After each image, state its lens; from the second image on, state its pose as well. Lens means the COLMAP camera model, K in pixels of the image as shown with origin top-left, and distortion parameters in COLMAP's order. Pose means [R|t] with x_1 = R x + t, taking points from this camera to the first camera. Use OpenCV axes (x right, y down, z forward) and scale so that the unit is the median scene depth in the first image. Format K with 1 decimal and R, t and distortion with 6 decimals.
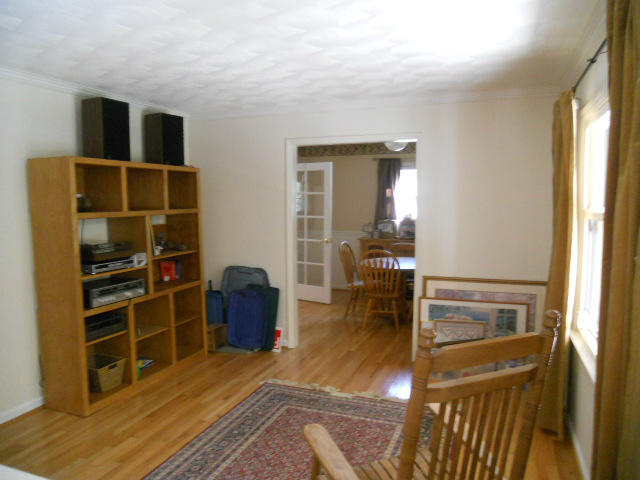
lens RADIAL K [[463.7, 0, 322.6], [0, 463.7, 263.2], [0, 0, 1]] dist [-0.052207, -0.000356]
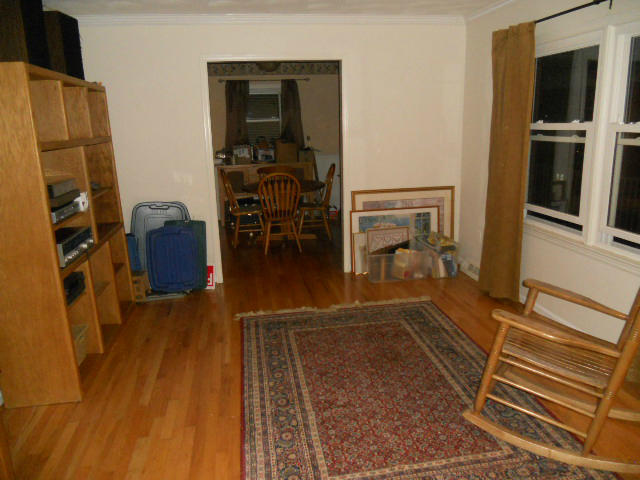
lens RADIAL K [[480.5, 0, 320.0], [0, 480.5, 240.0], [0, 0, 1]] dist [-0.049532, 0.004310]
pose [[0.866665, -0.139089, 0.479110, -0.408623], [0.093550, 0.988623, 0.117780, 0.001595], [-0.490041, -0.057255, 0.869817, 0.069774]]
